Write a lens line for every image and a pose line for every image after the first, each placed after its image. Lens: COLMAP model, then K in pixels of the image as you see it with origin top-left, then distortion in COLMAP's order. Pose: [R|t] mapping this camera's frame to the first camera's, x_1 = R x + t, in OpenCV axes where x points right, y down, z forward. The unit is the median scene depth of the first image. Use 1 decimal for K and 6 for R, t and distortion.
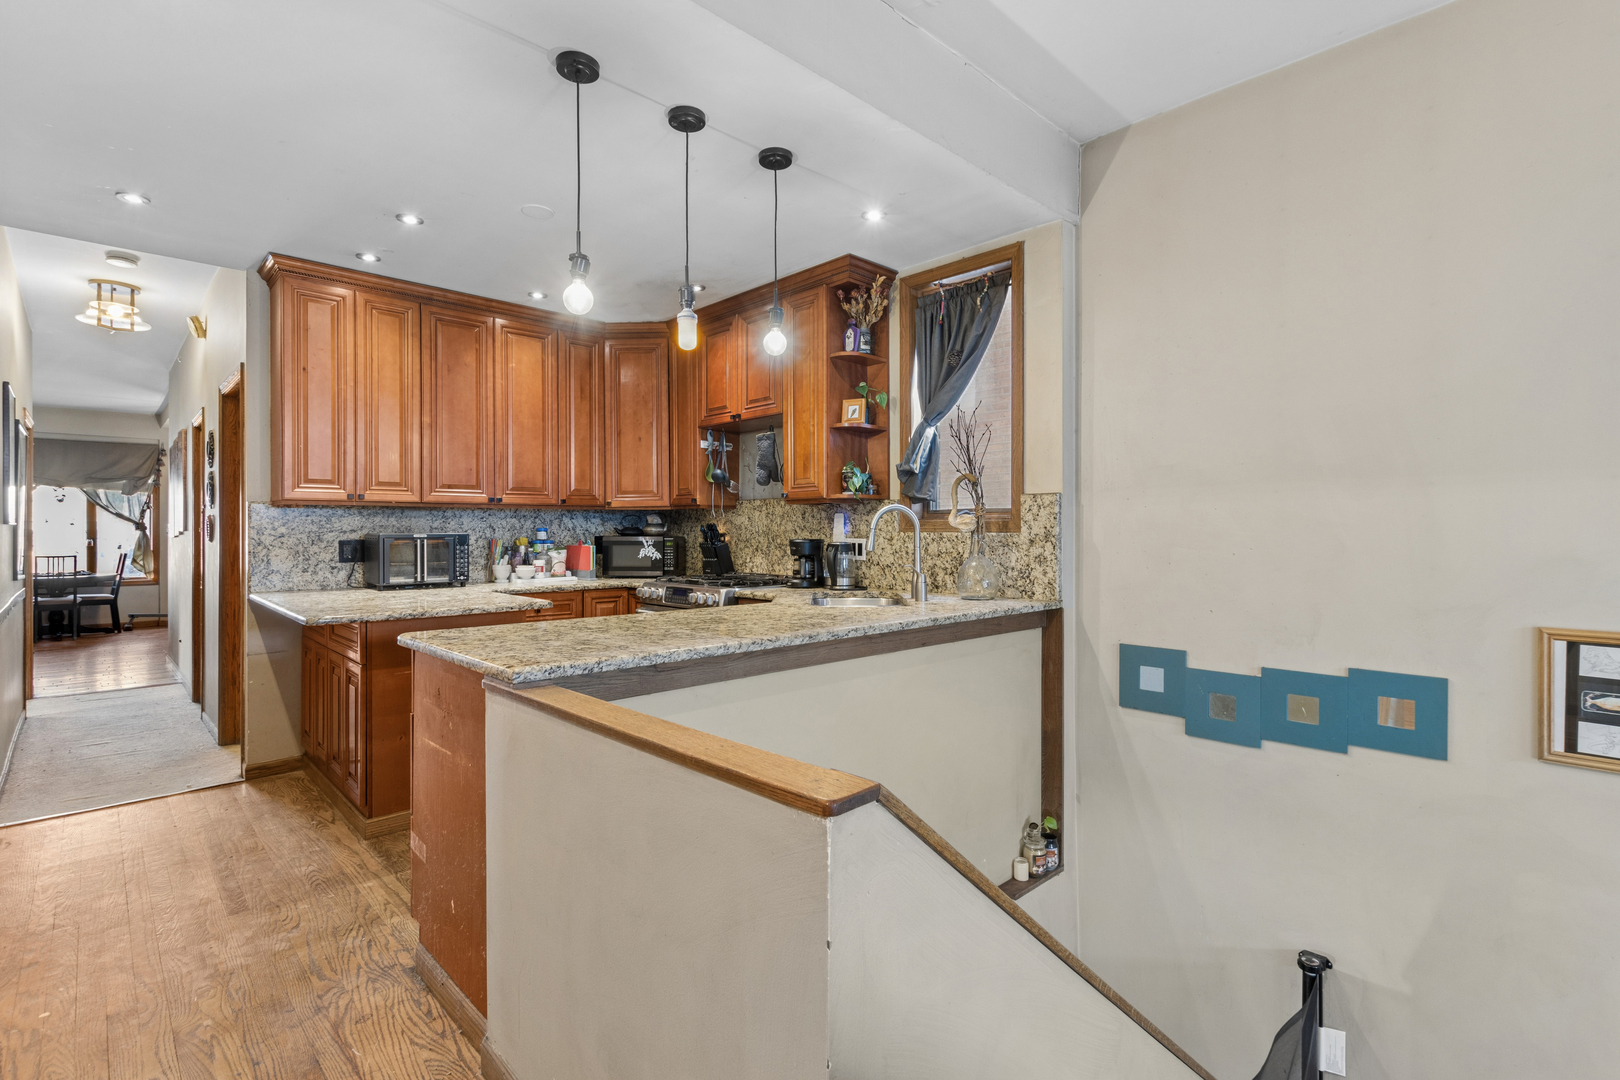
lens RADIAL K [[746.3, 0, 808.9], [0, 746.3, 526.1], [0, 0, 1]] dist [-0.002330, -0.000093]
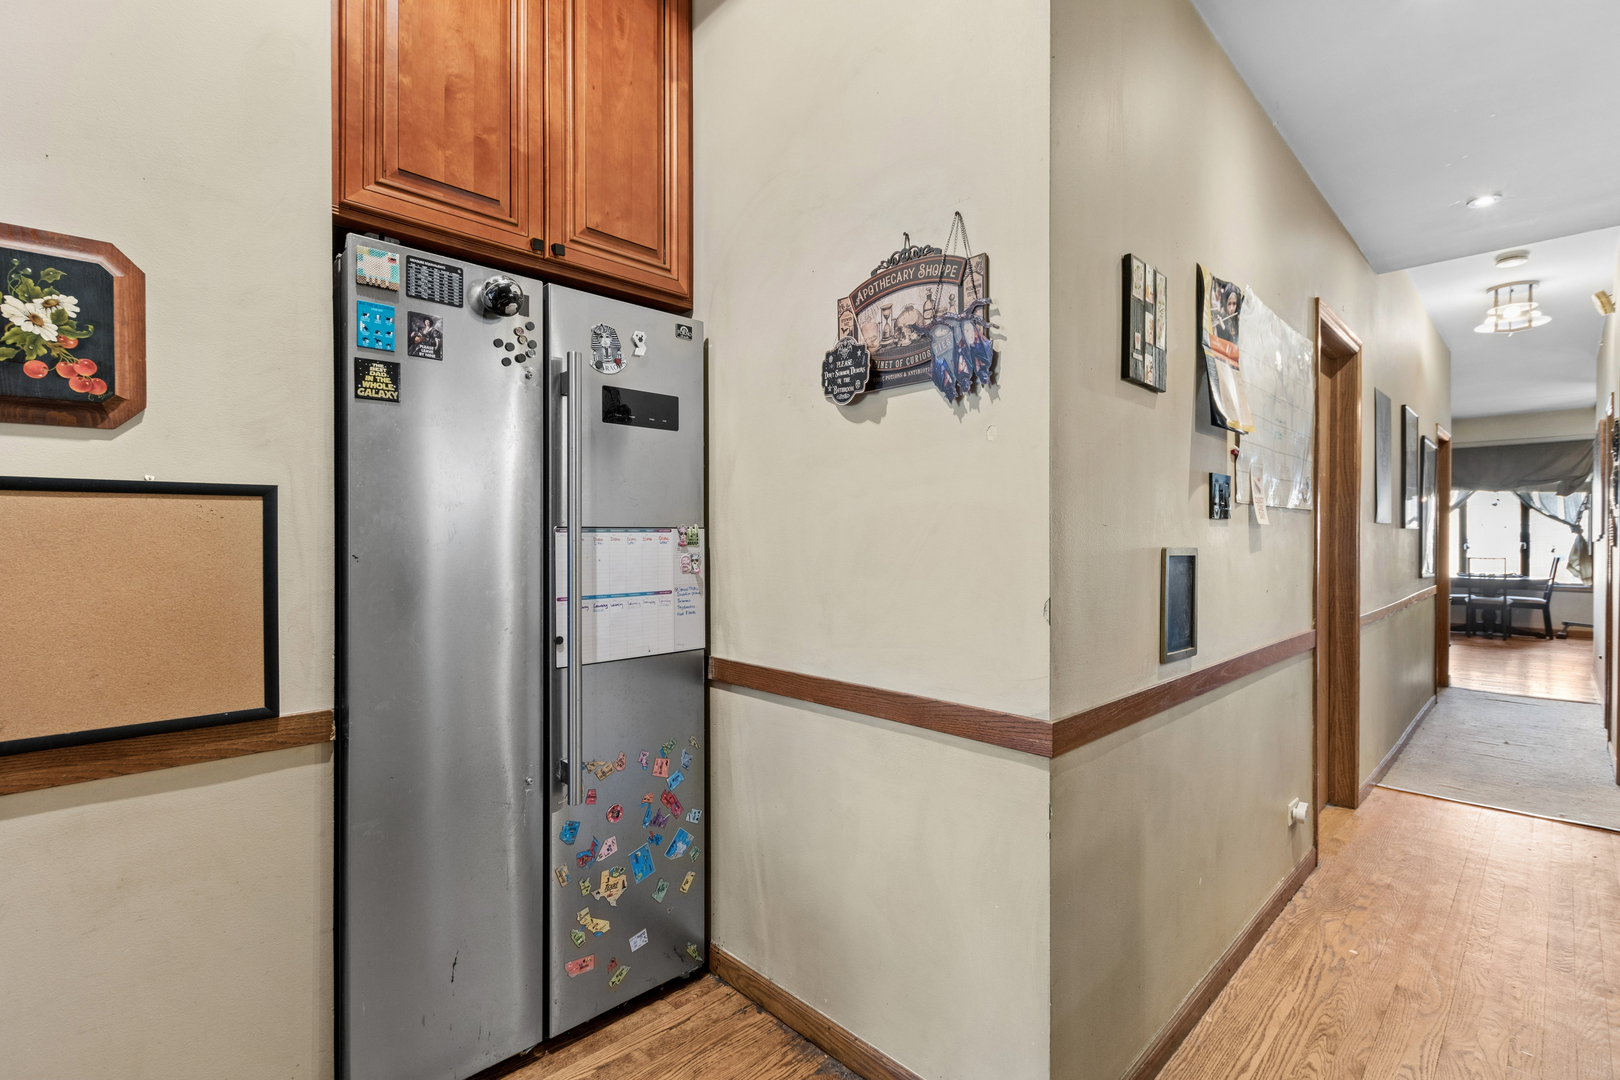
lens RADIAL K [[746.3, 0, 810.9], [0, 746.3, 535.4], [0, 0, 1]] dist [-0.002330, -0.000093]
pose [[0.013878, 0.001449, -0.999903, 0.045389], [0.007795, 0.999968, 0.001557, -0.001031], [0.999873, -0.007815, 0.013866, 0.051290]]
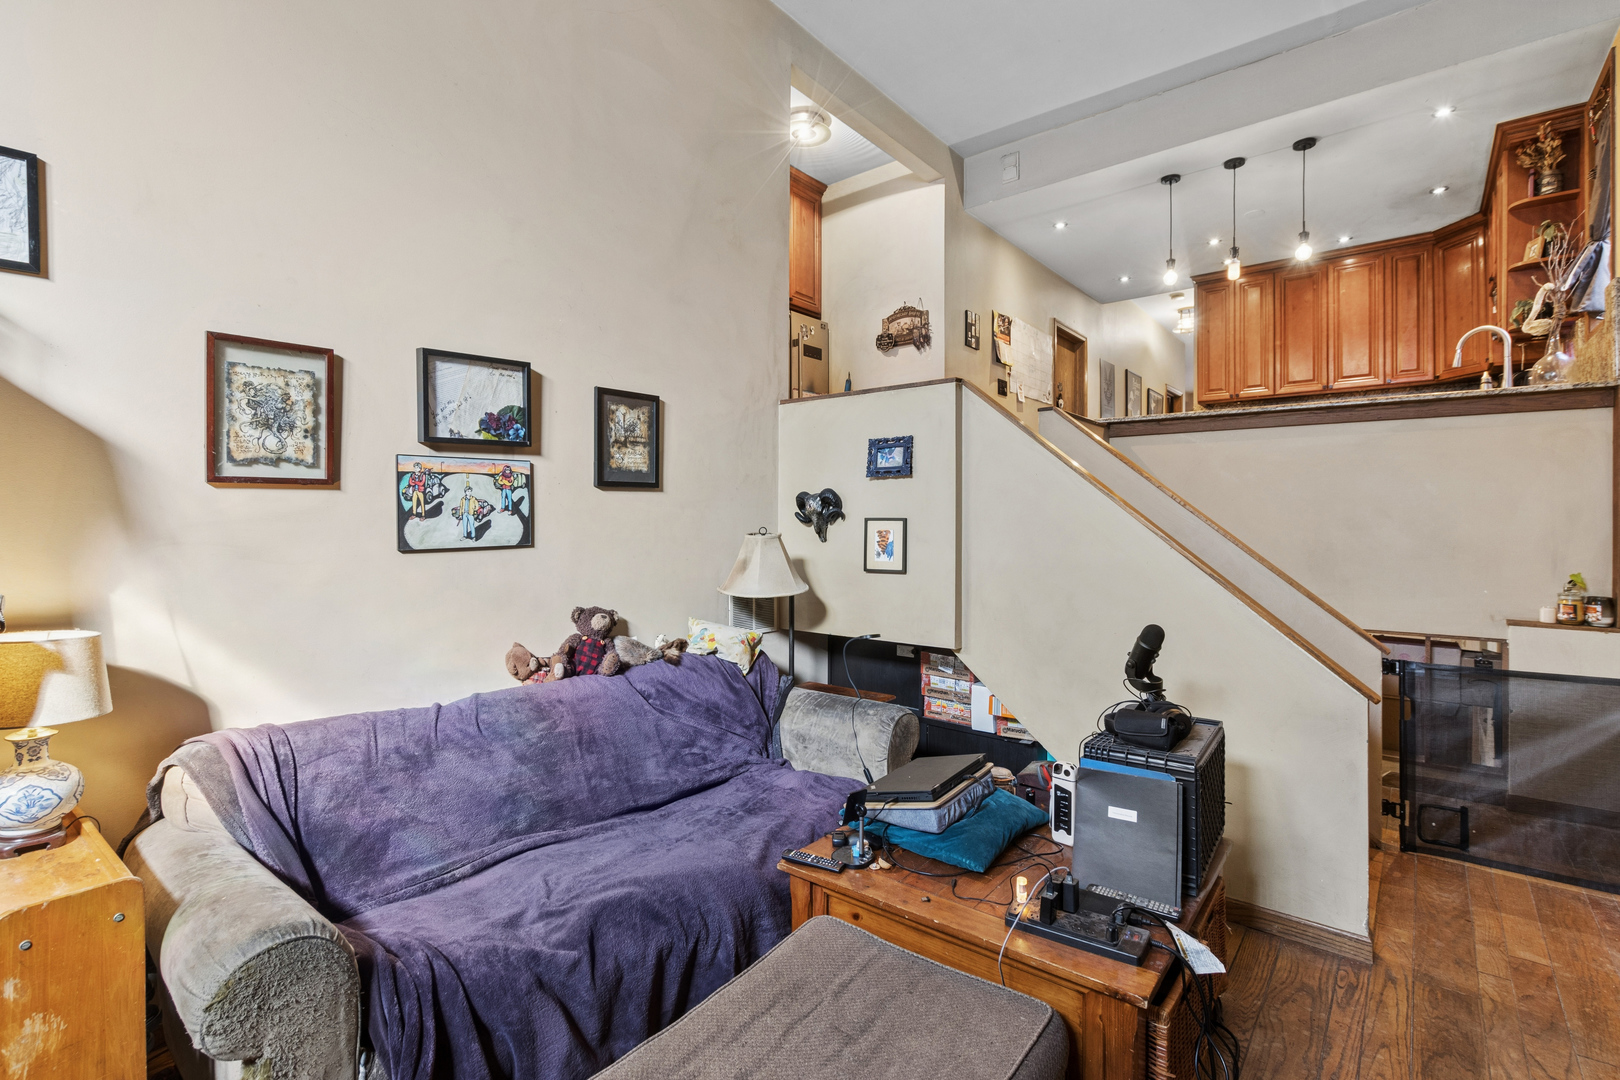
lens RADIAL K [[746.3, 0, 810.8], [0, 746.3, 524.8], [0, 0, 1]] dist [-0.002330, -0.000093]
pose [[0.124517, 0.012298, -0.992141, 0.830667], [0.006522, 0.999891, 0.013212, 0.191073], [0.992196, -0.008116, 0.124423, -0.186525]]
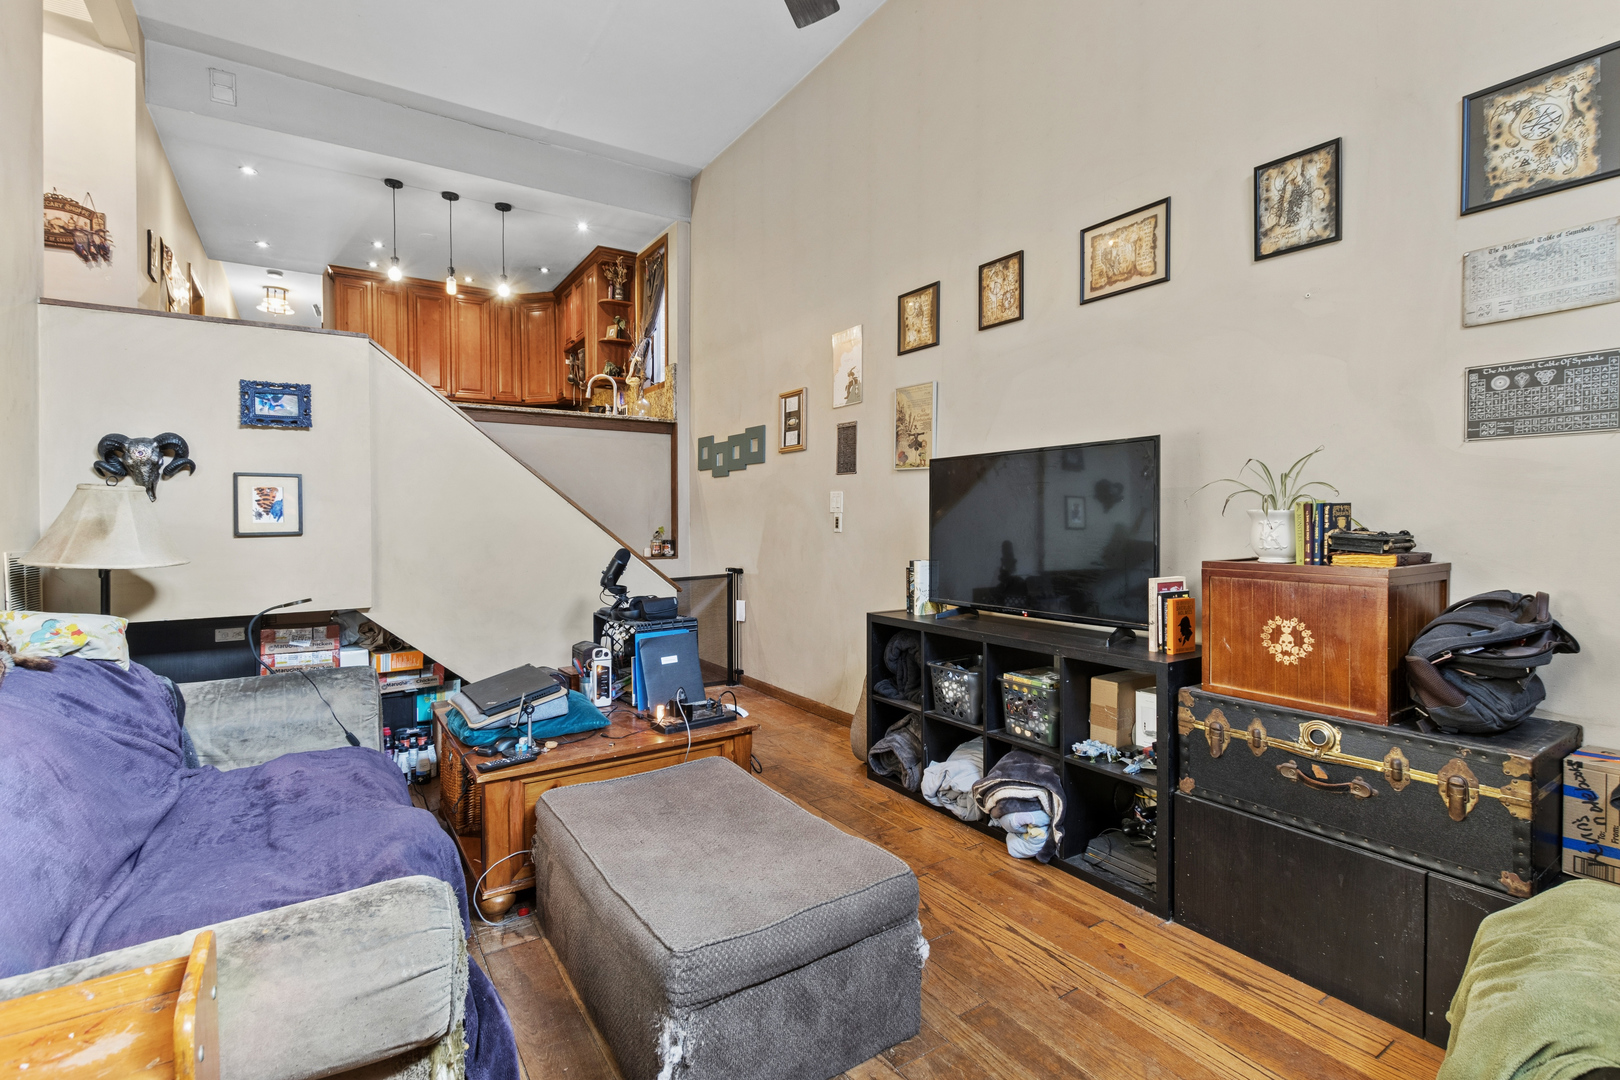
lens RADIAL K [[746.3, 0, 810.2], [0, 746.3, 528.2], [0, 0, 1]] dist [-0.002330, -0.000093]
pose [[0.982736, 0.000408, -0.185014, 0.690283], [0.003306, 0.999799, 0.019764, 0.229857], [0.184985, -0.020035, 0.982537, -0.560599]]
